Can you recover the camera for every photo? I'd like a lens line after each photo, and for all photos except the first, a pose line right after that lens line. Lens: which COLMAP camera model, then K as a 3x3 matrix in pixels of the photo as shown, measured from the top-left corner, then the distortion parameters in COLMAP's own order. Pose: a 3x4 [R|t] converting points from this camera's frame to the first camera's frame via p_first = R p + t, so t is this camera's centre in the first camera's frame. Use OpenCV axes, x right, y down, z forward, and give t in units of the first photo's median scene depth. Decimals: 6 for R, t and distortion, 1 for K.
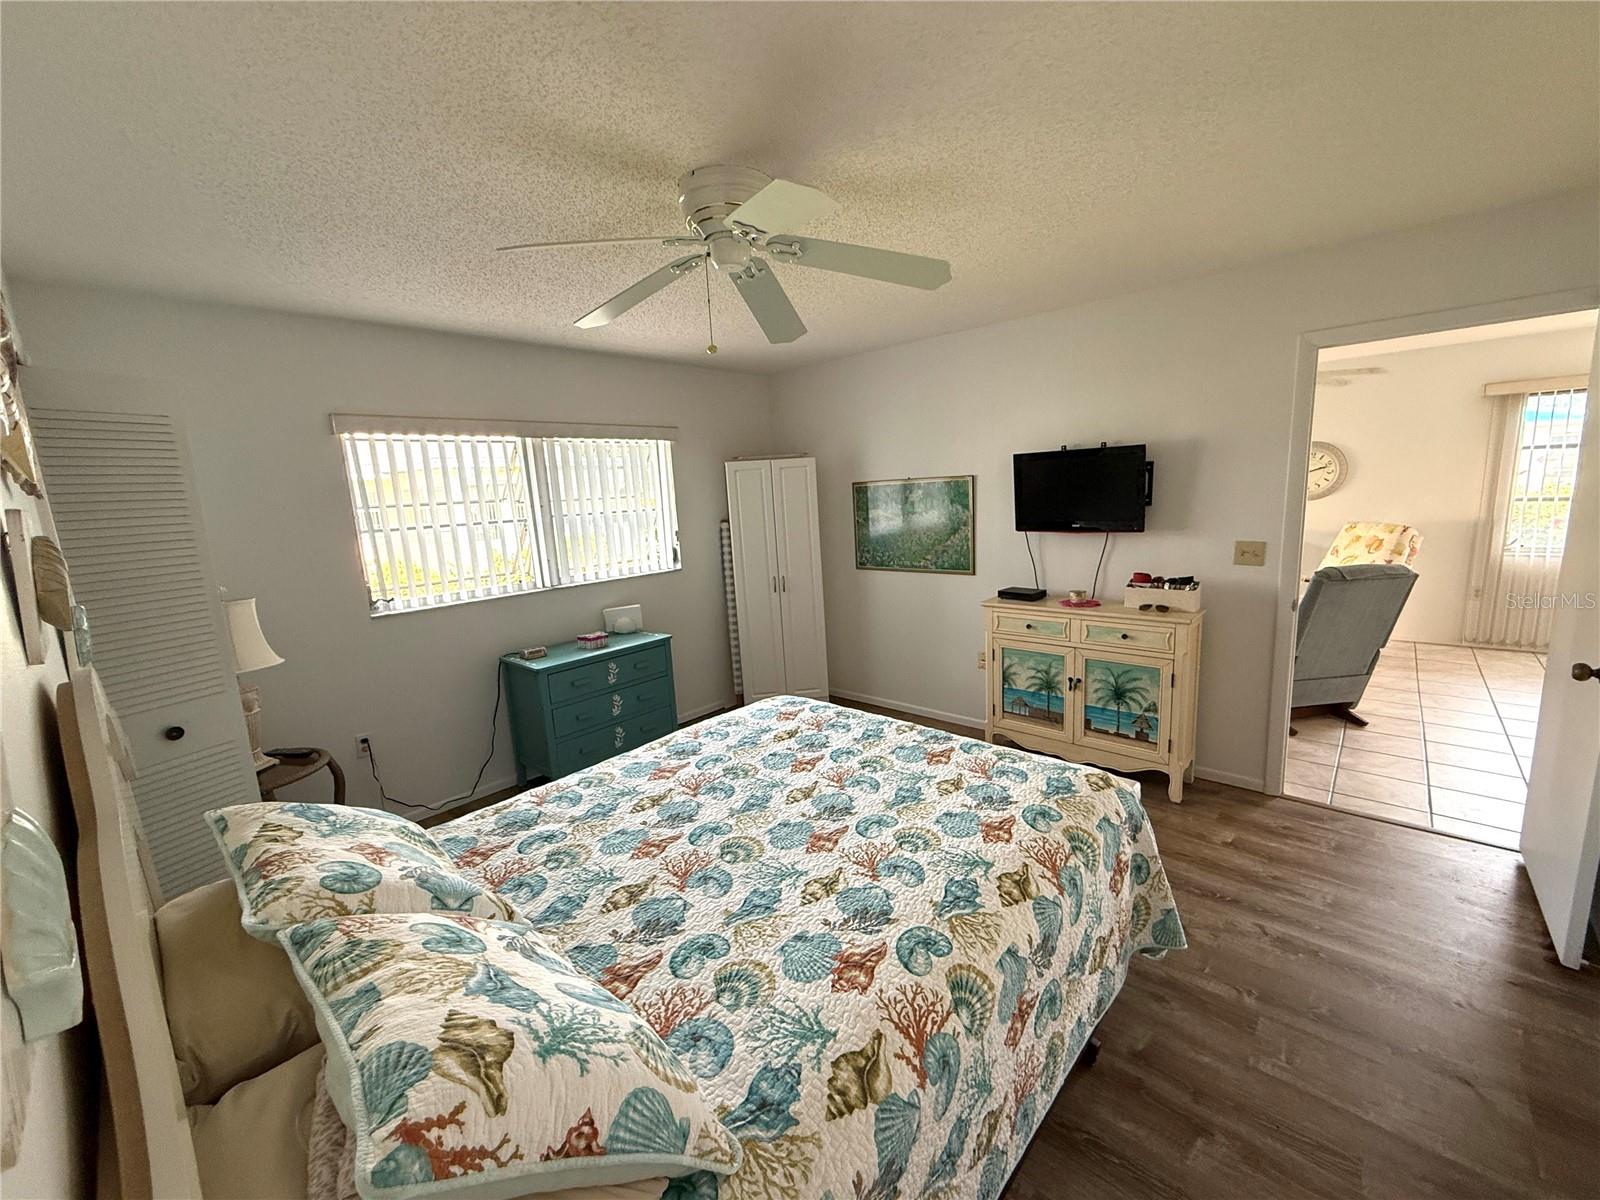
lens RADIAL K [[634.7, 0, 800.0], [0, 634.7, 600.0], [0, 0, 1]] dist [-0.000779, -0.000098]
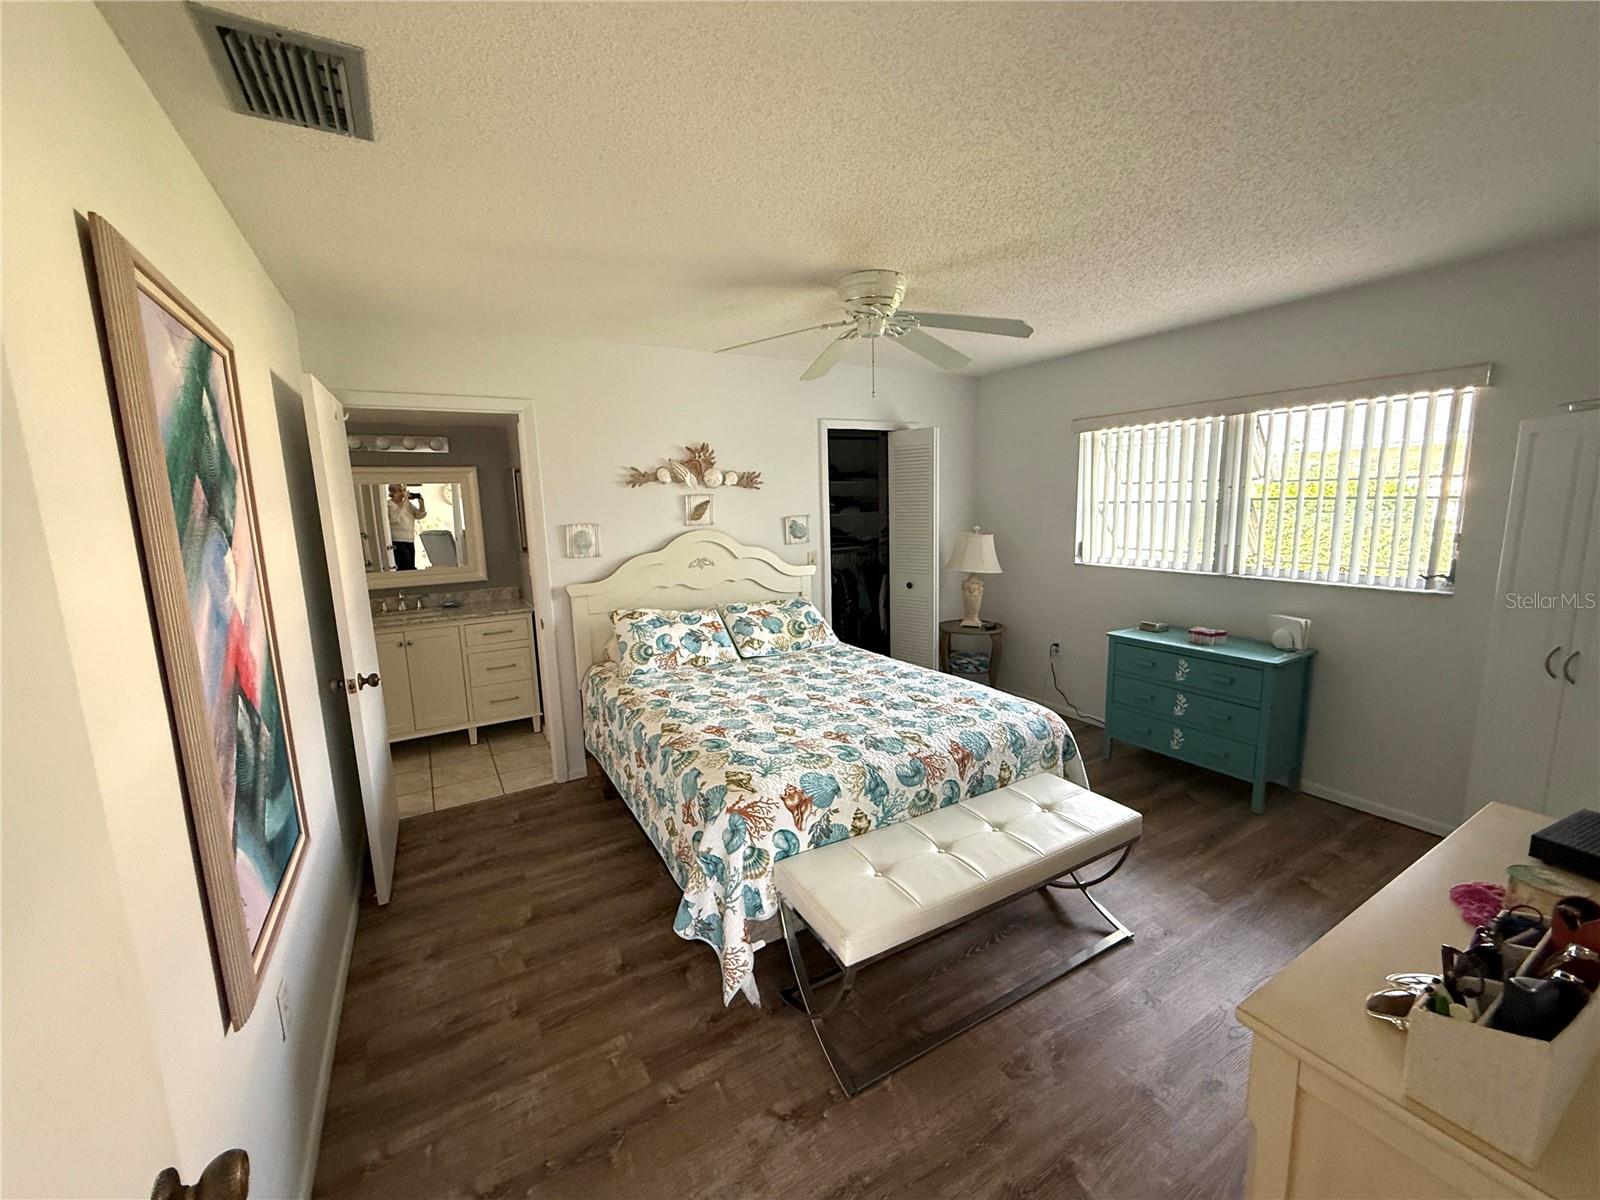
lens RADIAL K [[634.7, 0, 800.0], [0, 634.7, 600.0], [0, 0, 1]] dist [-0.000779, -0.000098]
pose [[-0.287971, 0.210963, -0.934113, 1.196305], [-0.122860, 0.959234, 0.254512, -0.255867], [0.949725, 0.188057, -0.250312, 1.131985]]
